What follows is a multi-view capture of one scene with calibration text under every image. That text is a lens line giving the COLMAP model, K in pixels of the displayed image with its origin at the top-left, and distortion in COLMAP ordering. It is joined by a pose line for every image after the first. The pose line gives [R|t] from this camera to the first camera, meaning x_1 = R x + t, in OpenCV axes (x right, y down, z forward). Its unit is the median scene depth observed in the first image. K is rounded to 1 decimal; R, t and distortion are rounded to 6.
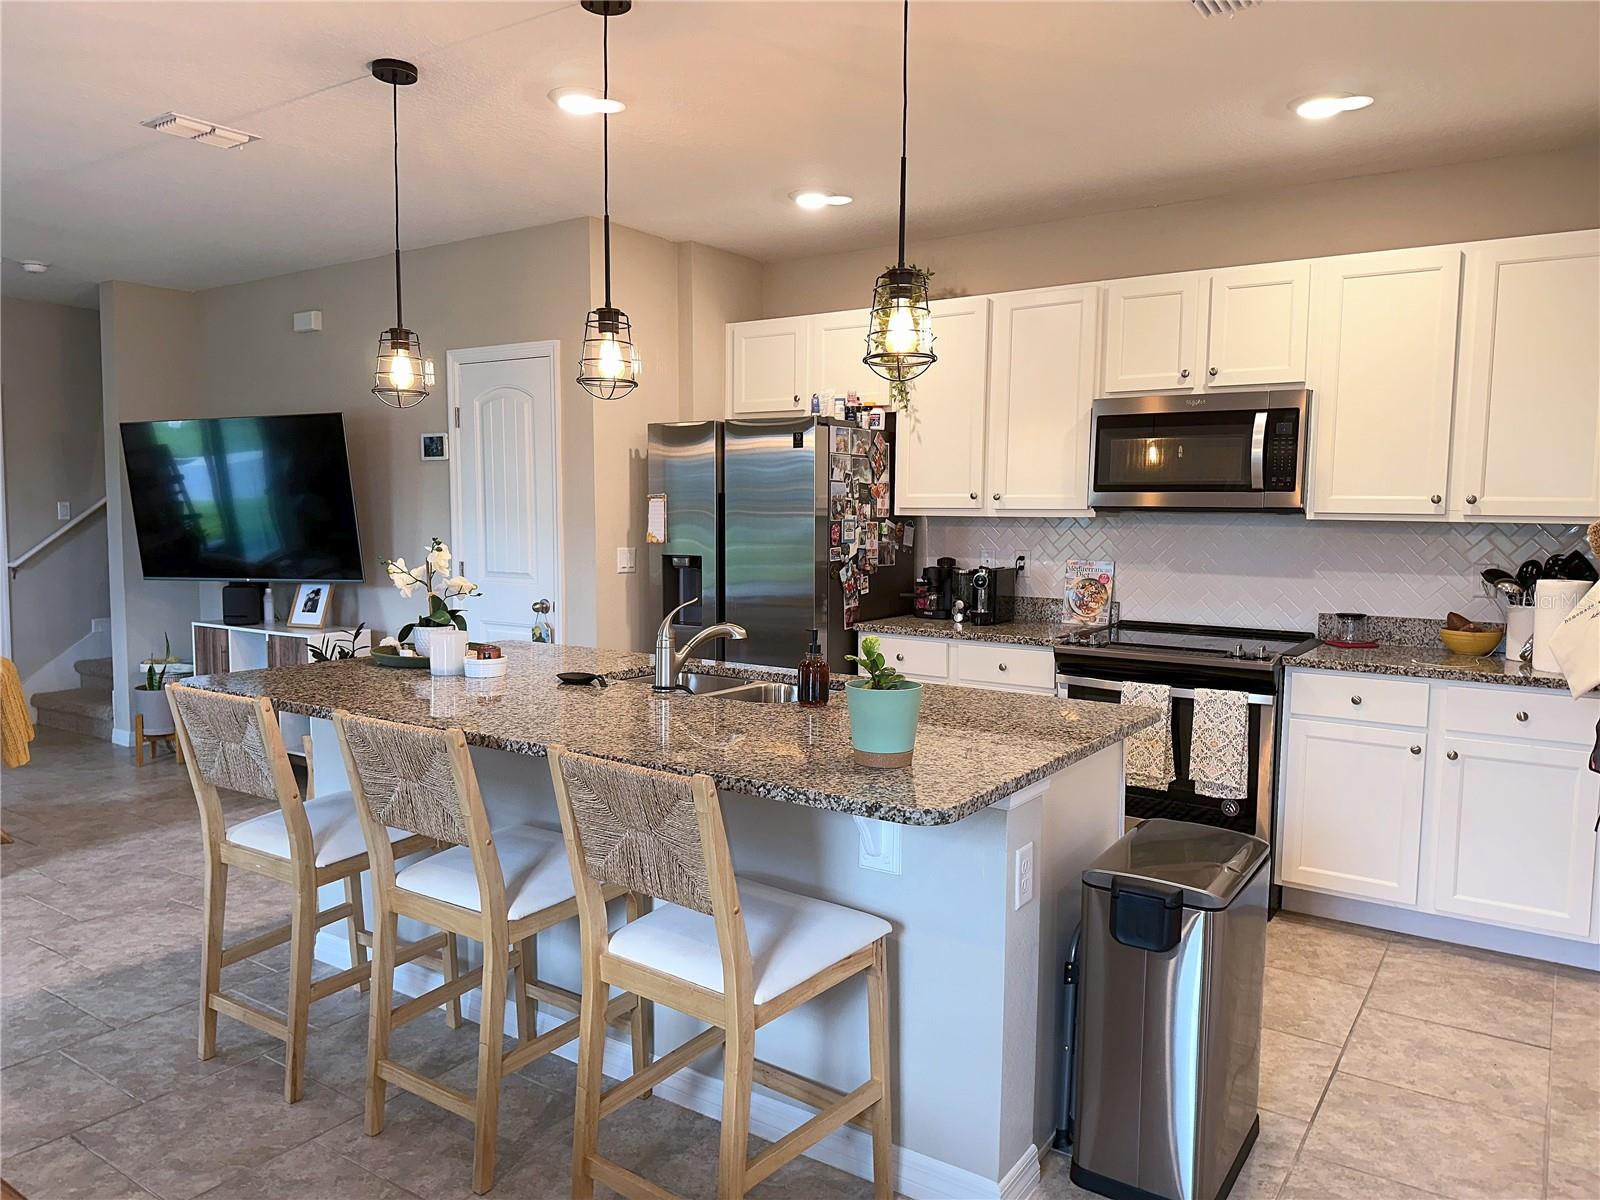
lens RADIAL K [[1136.7, 0, 800.1], [0, 1136.7, 547.9], [0, 0, 1]] dist [0.048820, -0.058661]
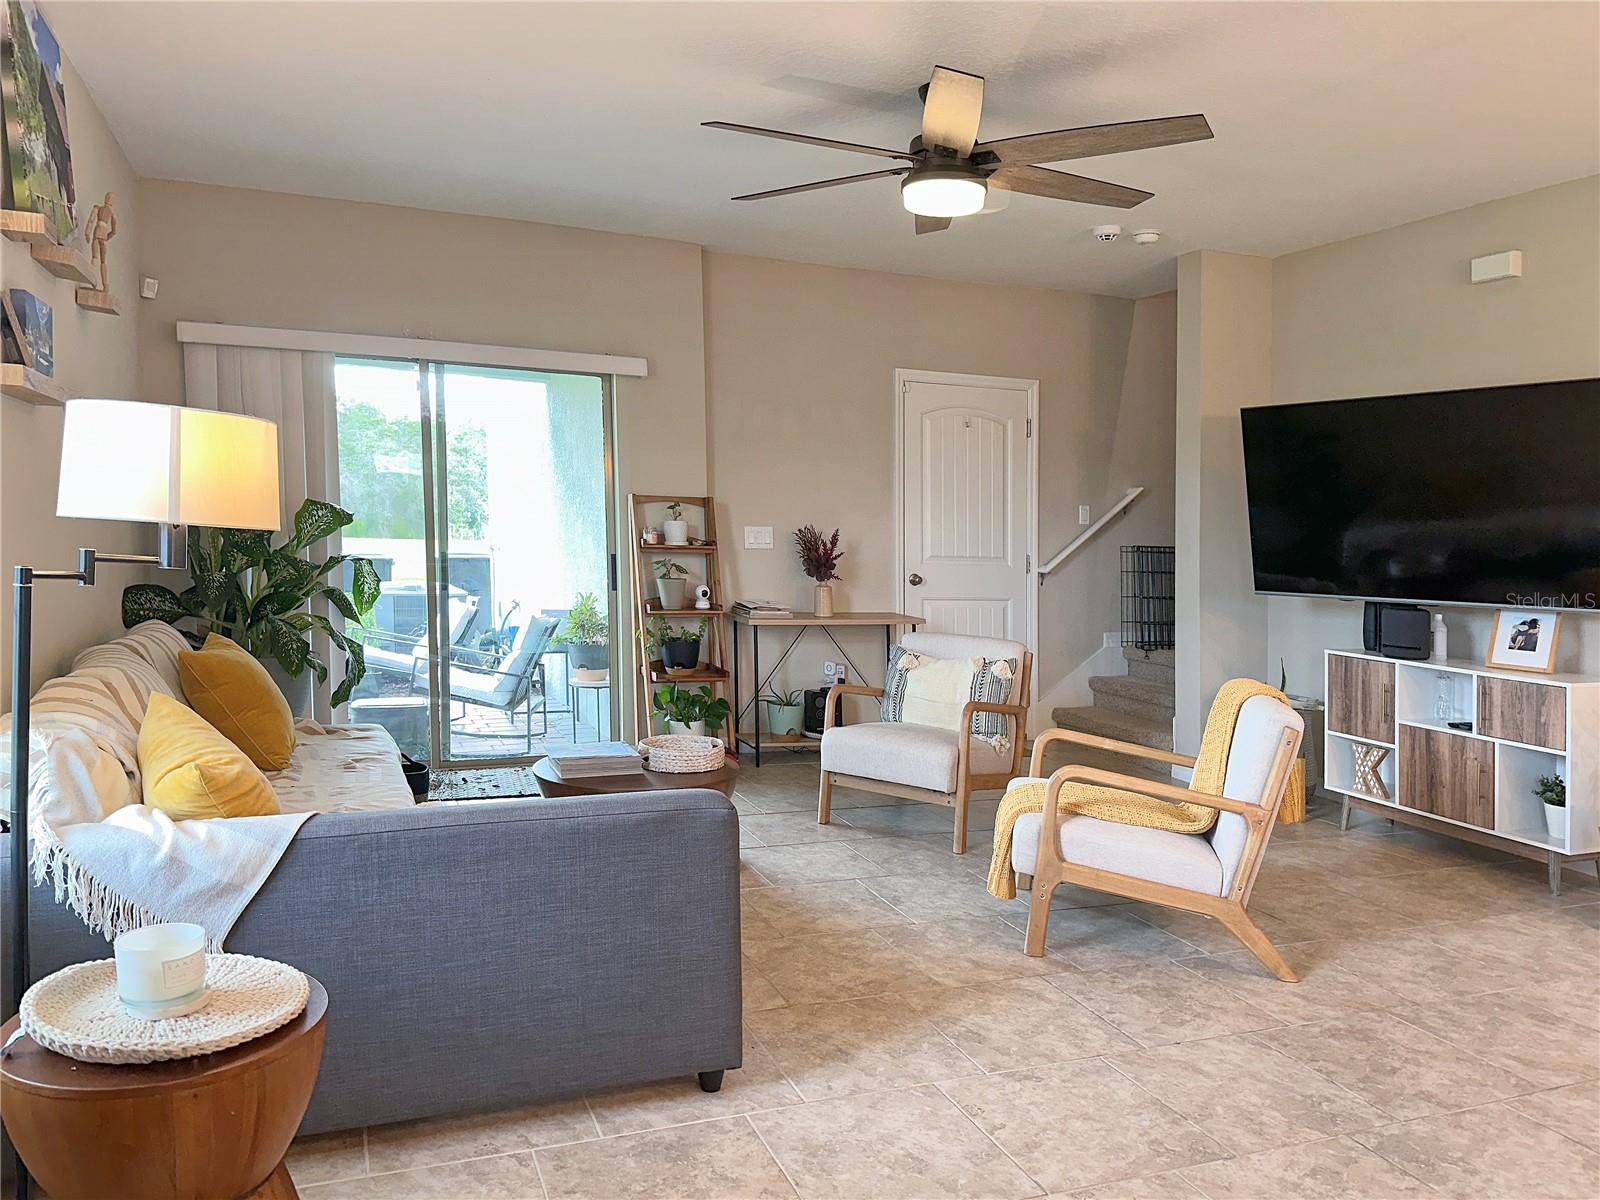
lens RADIAL K [[1140.3, 0, 733.0], [0, 1140.3, 541.4], [0, 0, 1]] dist [0.044159, -0.040444]
pose [[0.811534, 0.027607, -0.583653, -0.401607], [-0.044651, 0.998892, -0.014837, 0.019352], [0.582597, 0.038101, 0.811868, 0.092602]]
